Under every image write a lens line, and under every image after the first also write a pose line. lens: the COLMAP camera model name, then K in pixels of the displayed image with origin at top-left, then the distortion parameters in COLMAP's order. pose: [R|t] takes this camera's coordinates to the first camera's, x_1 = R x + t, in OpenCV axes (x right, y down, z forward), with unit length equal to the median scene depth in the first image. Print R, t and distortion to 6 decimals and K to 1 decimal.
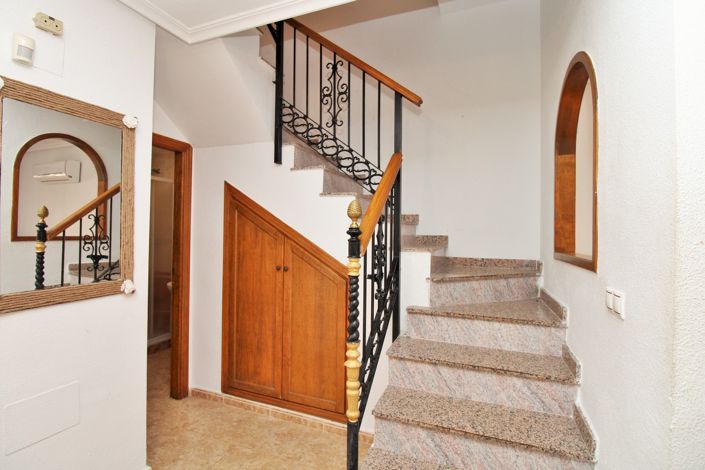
lens RADIAL K [[325.8, 0, 347.2], [0, 325.8, 231.3], [0, 0, 1]] dist [-0.002067, -0.013532]
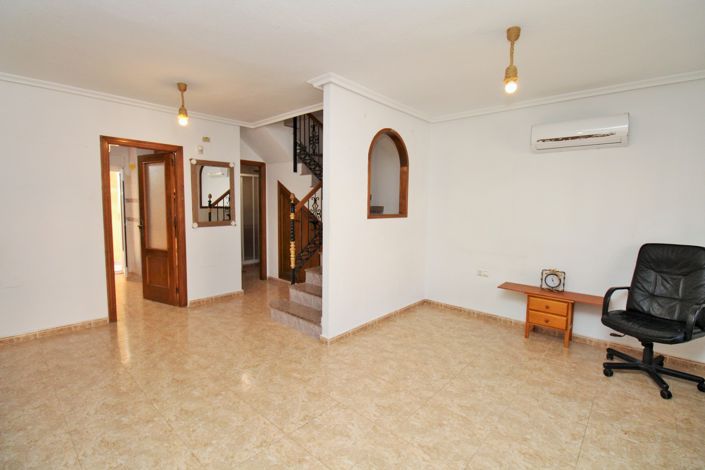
lens RADIAL K [[331.2, 0, 357.2], [0, 331.2, 232.0], [0, 0, 1]] dist [-0.000206, -0.013019]
pose [[0.935979, 0.030018, -0.350775, 1.140411], [0.001061, 0.996113, 0.088074, -0.007973], [0.352055, -0.082808, 0.932309, -1.119434]]
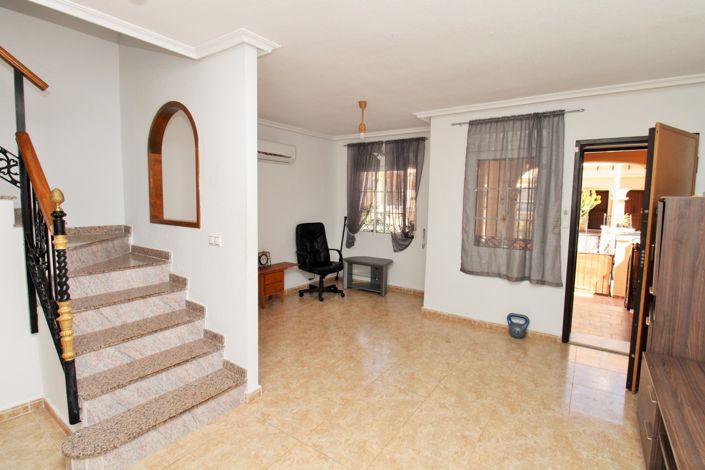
lens RADIAL K [[348.4, 0, 362.2], [0, 348.4, 230.6], [0, 0, 1]] dist [0.024900, 0.000408]
pose [[0.210785, -0.098732, 0.972534, -0.742440], [-0.021903, 0.994160, 0.105674, -0.073875], [-0.977287, -0.043576, 0.207392, -0.290502]]
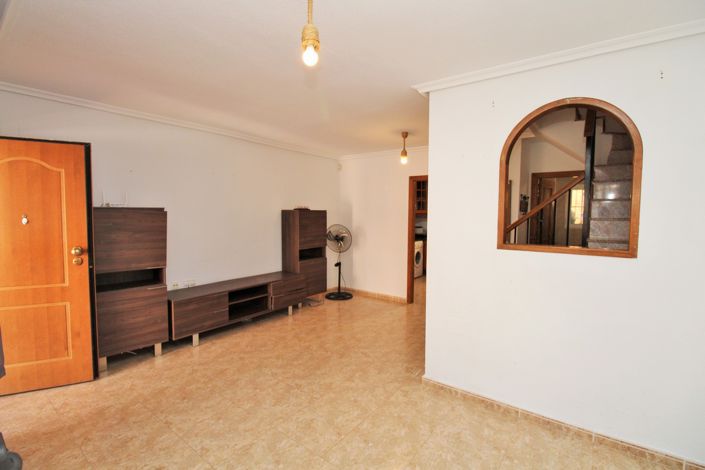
lens RADIAL K [[325.8, 0, 347.2], [0, 325.8, 231.3], [0, 0, 1]] dist [-0.002067, -0.013532]
pose [[-0.294361, 0.038062, -0.954936, 1.909464], [-0.005970, 0.999114, 0.041663, -0.036086], [0.955676, 0.017965, -0.293873, 0.440105]]
